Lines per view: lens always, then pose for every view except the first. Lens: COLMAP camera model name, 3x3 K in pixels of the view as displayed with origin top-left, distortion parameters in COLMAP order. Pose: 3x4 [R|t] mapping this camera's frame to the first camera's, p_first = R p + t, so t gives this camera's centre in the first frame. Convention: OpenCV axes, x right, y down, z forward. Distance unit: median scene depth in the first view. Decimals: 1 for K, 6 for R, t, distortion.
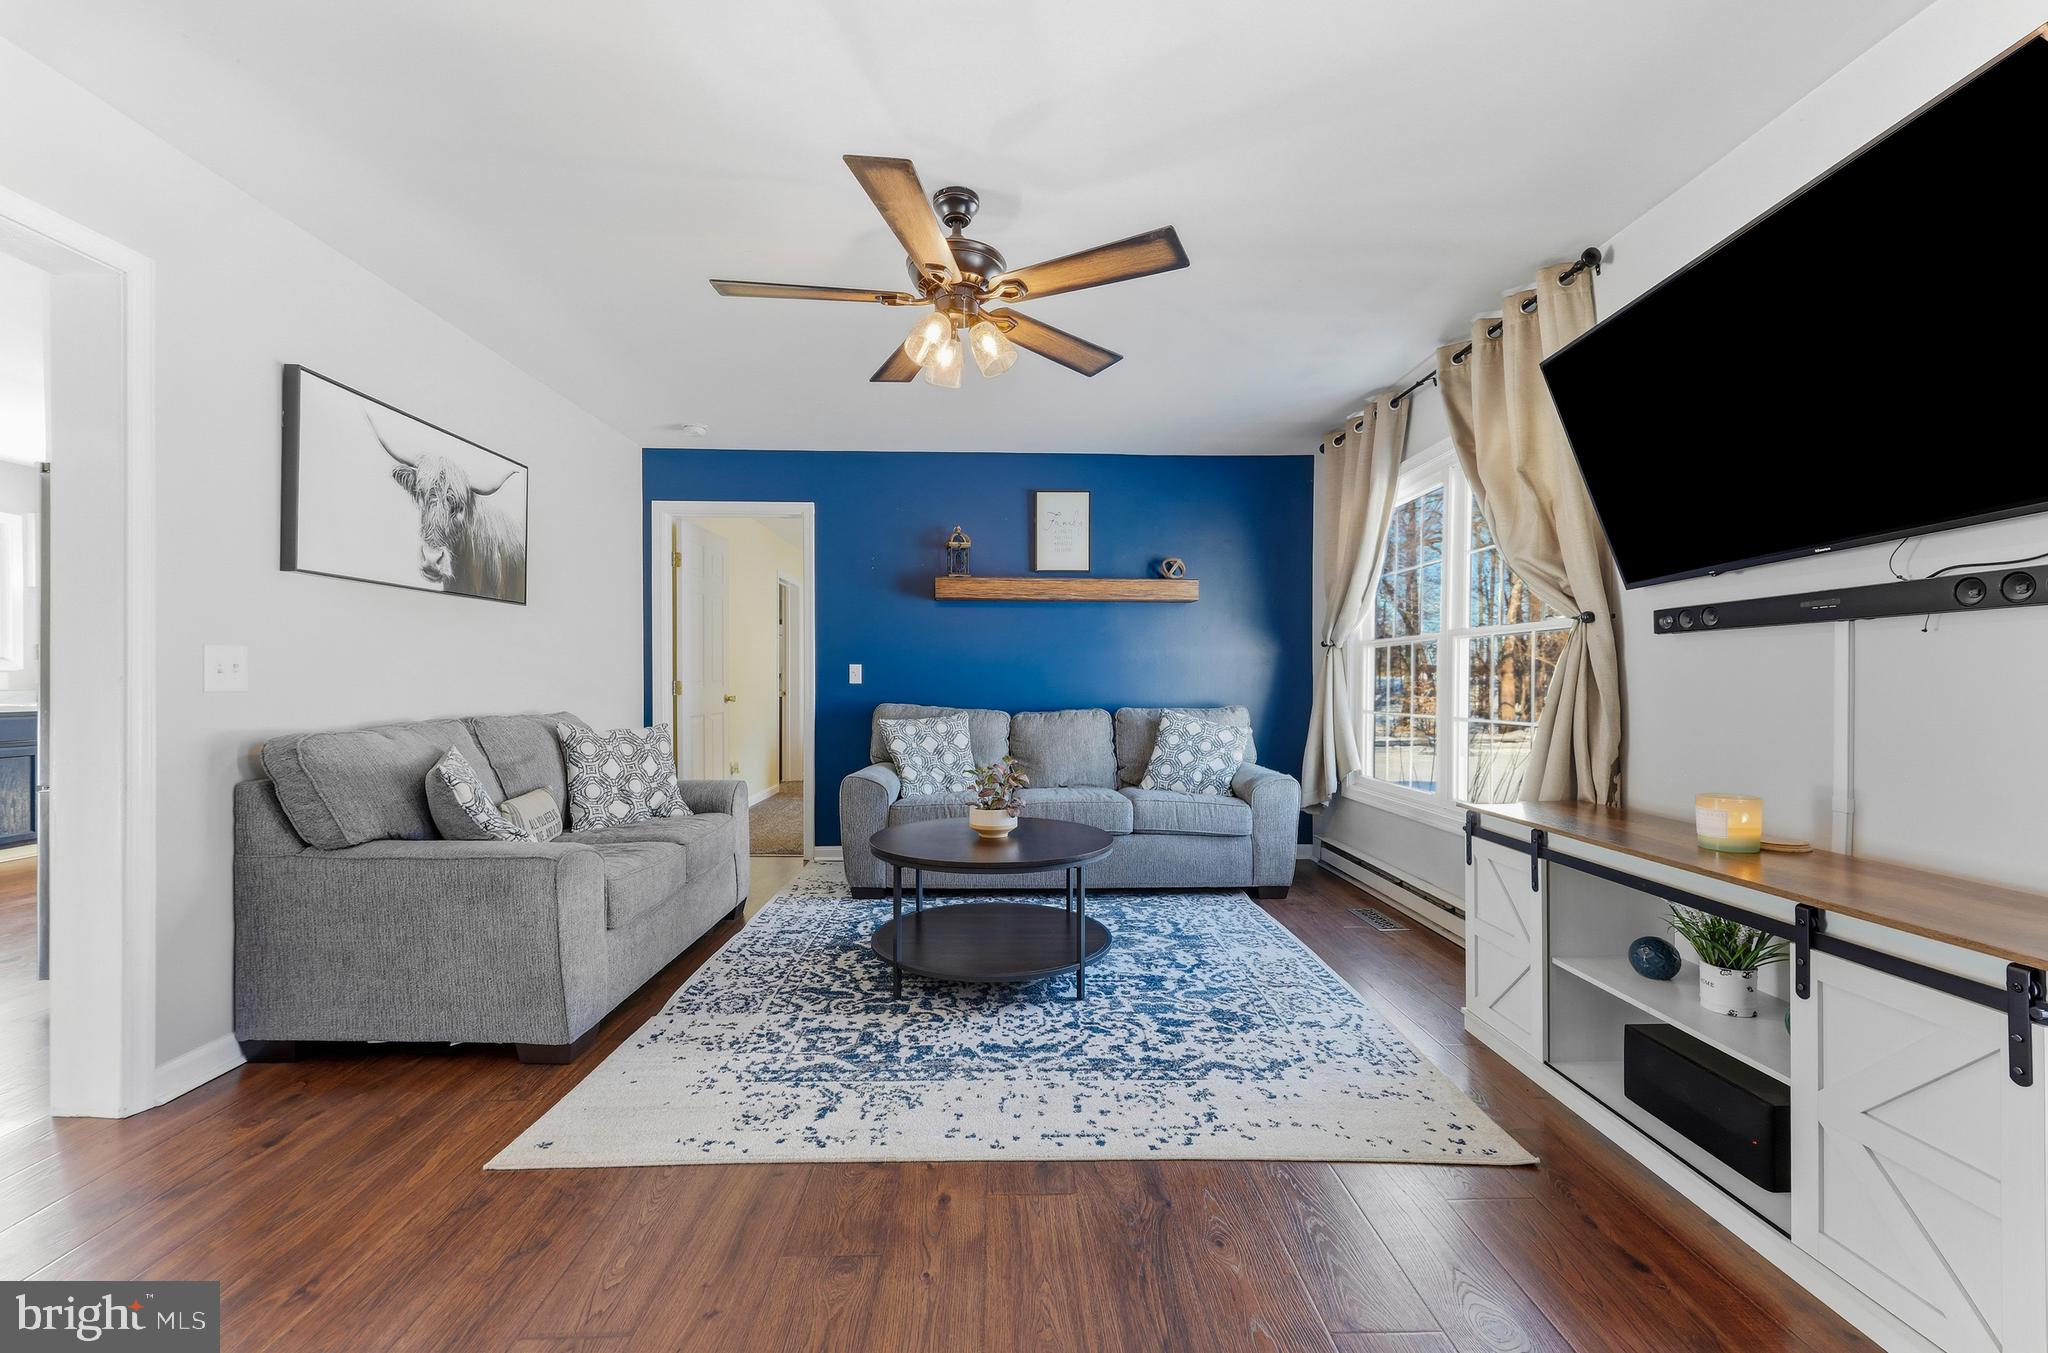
lens RADIAL K [[835.2, 0, 1020.7], [0, 835.2, 688.0], [0, 0, 1]] dist [-0.000863, 0.000242]
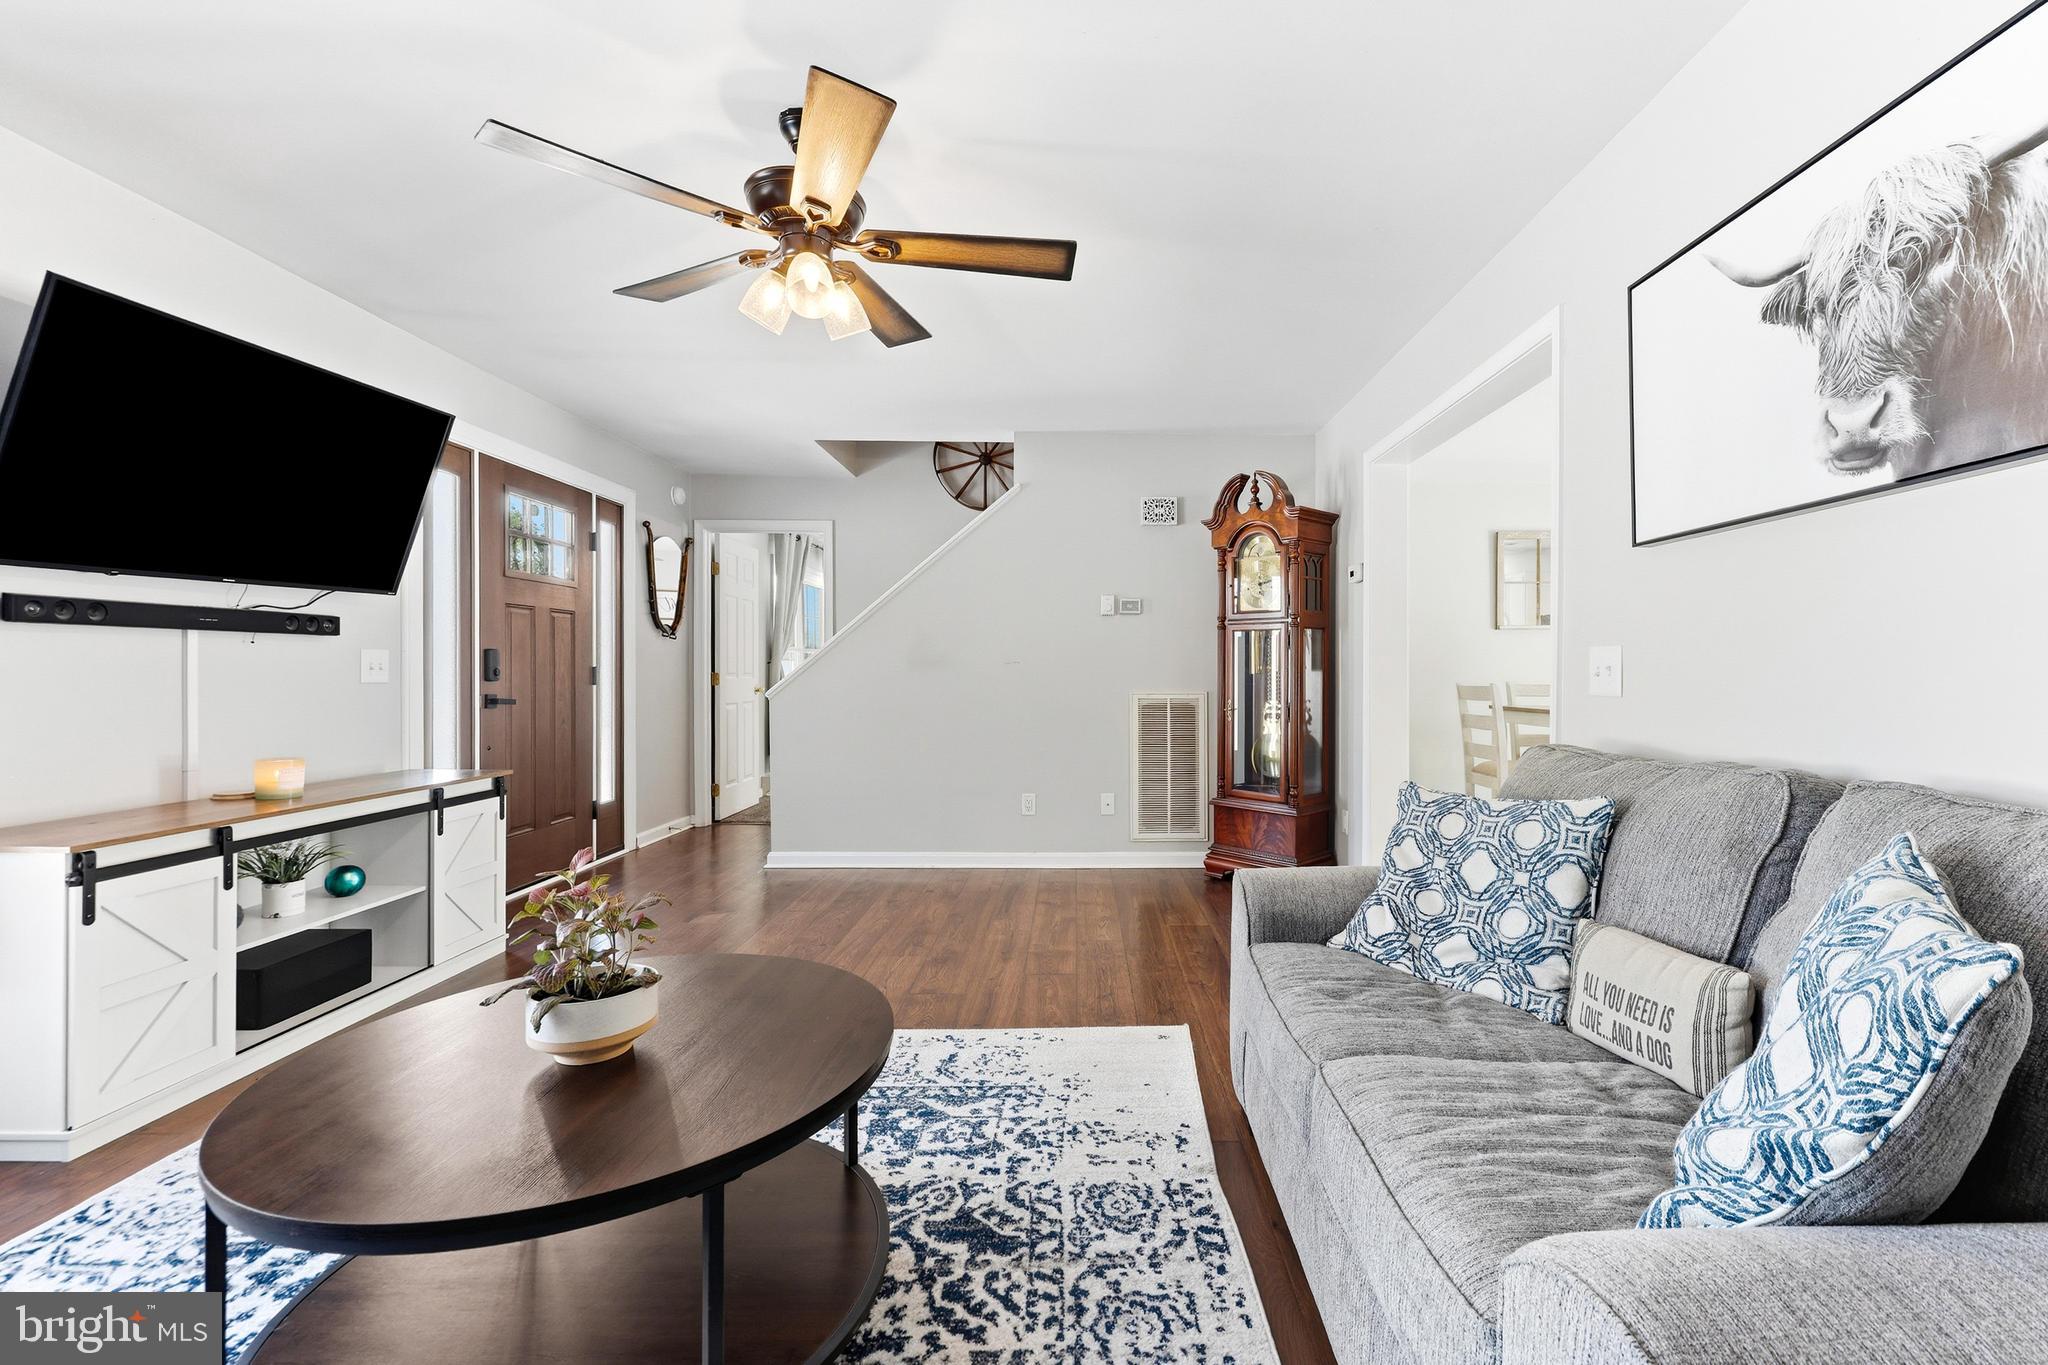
lens RADIAL K [[860.1, 0, 1107.2], [0, 860.1, 678.5], [0, 0, 1]] dist [0.000015, 0.000025]
pose [[-0.999872, -0.006262, -0.014731, -0.313867], [-0.006484, 0.999865, 0.015071, -0.021338], [0.014635, 0.015165, -0.999778, 1.588281]]
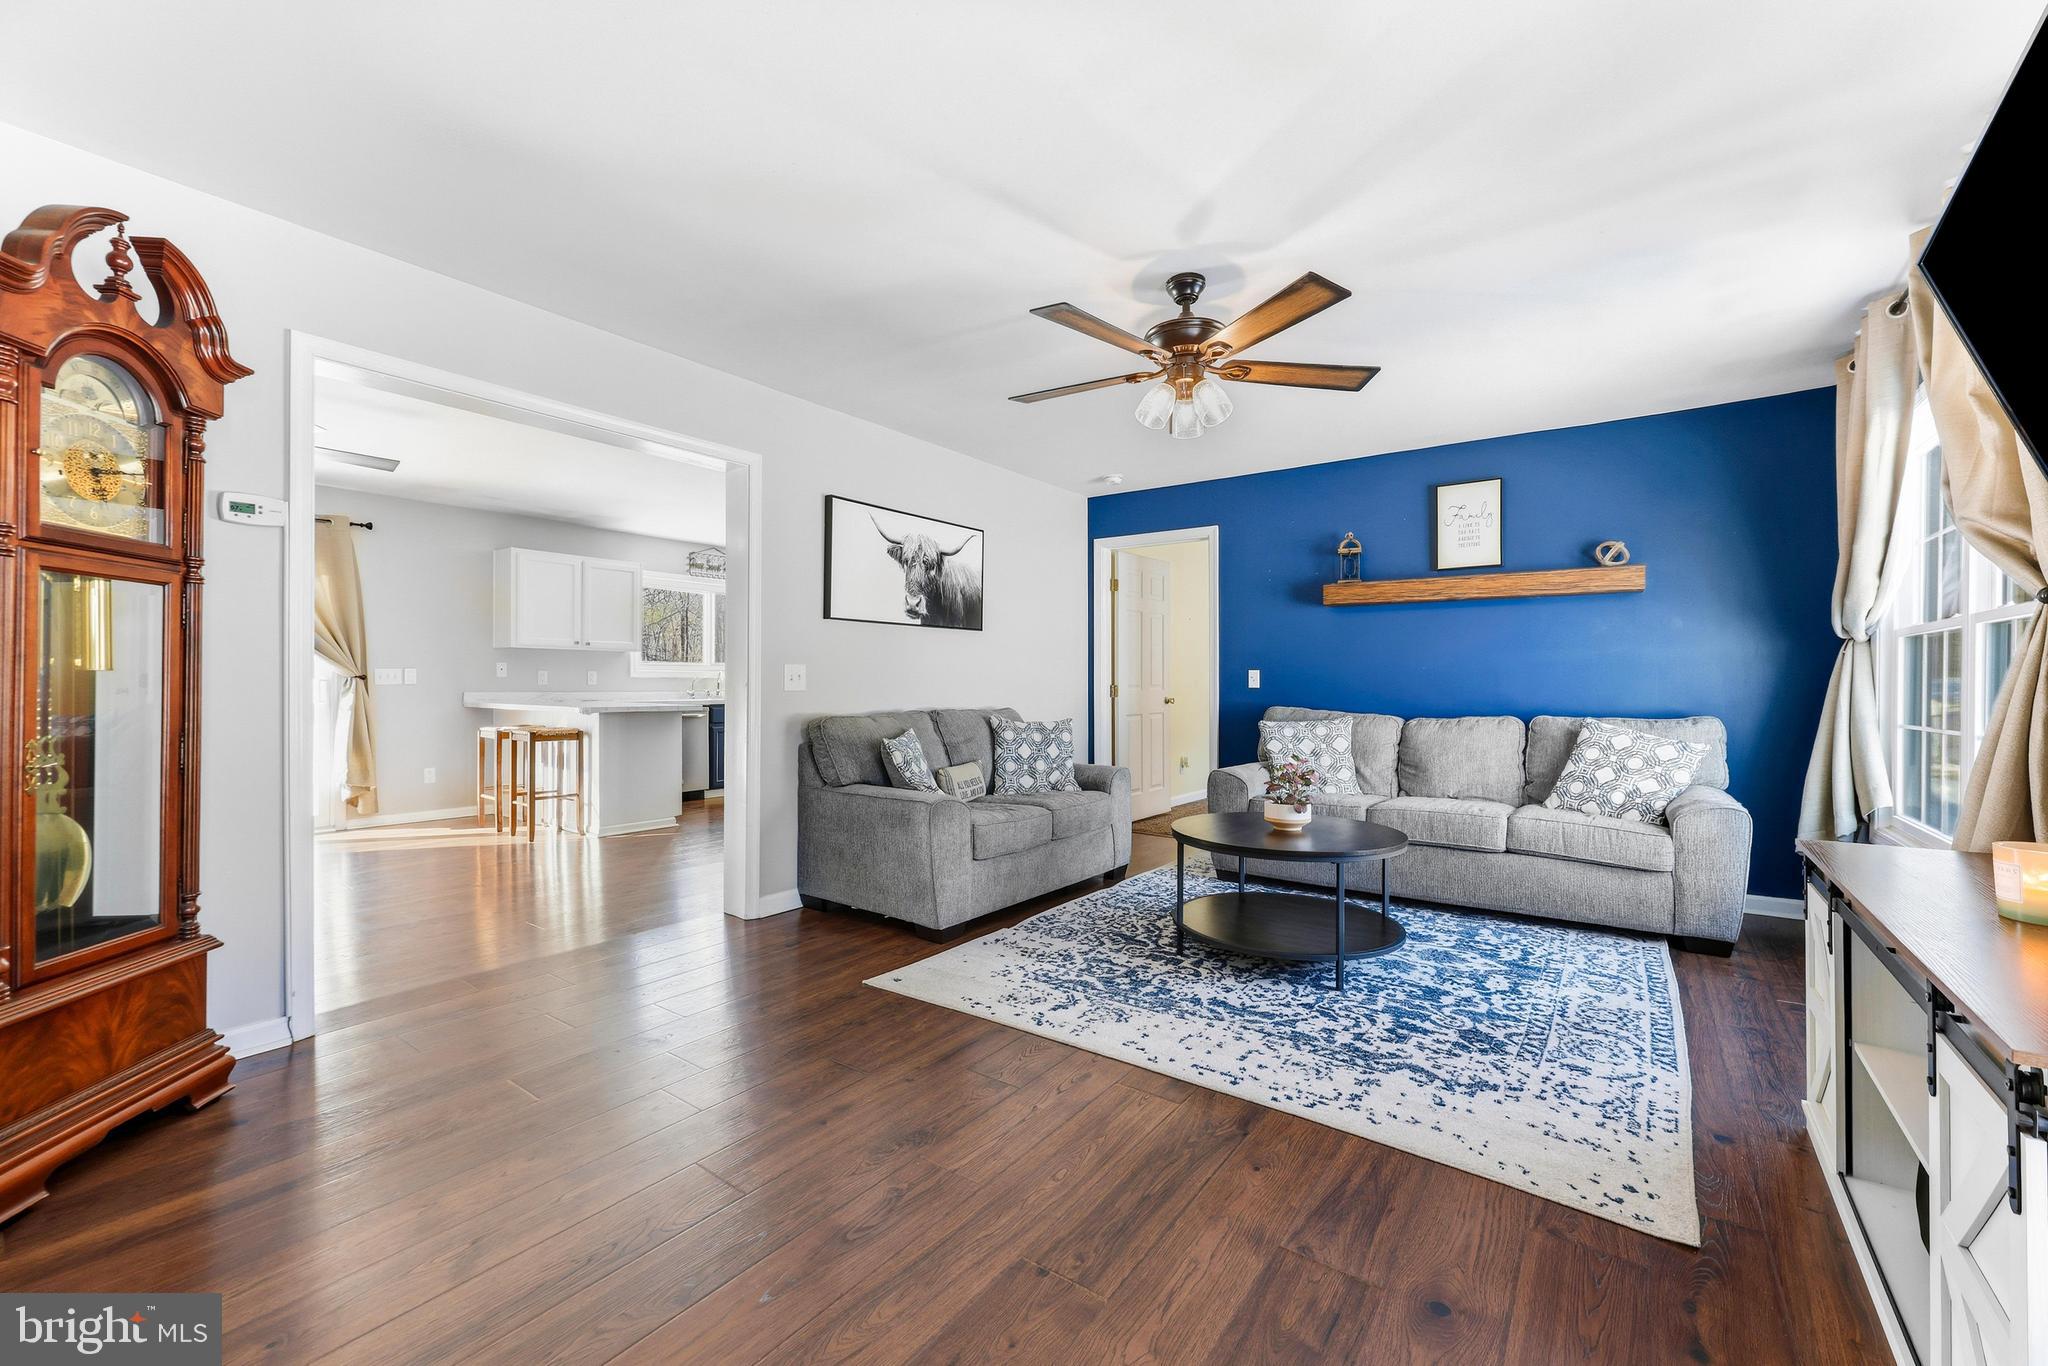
lens RADIAL K [[829.9, 0, 1017.2], [0, 829.9, 689.3], [0, 0, 1]] dist [0.000464, 0.000039]
pose [[0.791651, 0.004054, -0.610960, 0.382957], [-0.006124, 0.999980, -0.001300, 0.000159], [0.610942, 0.004771, 0.791661, -0.069995]]
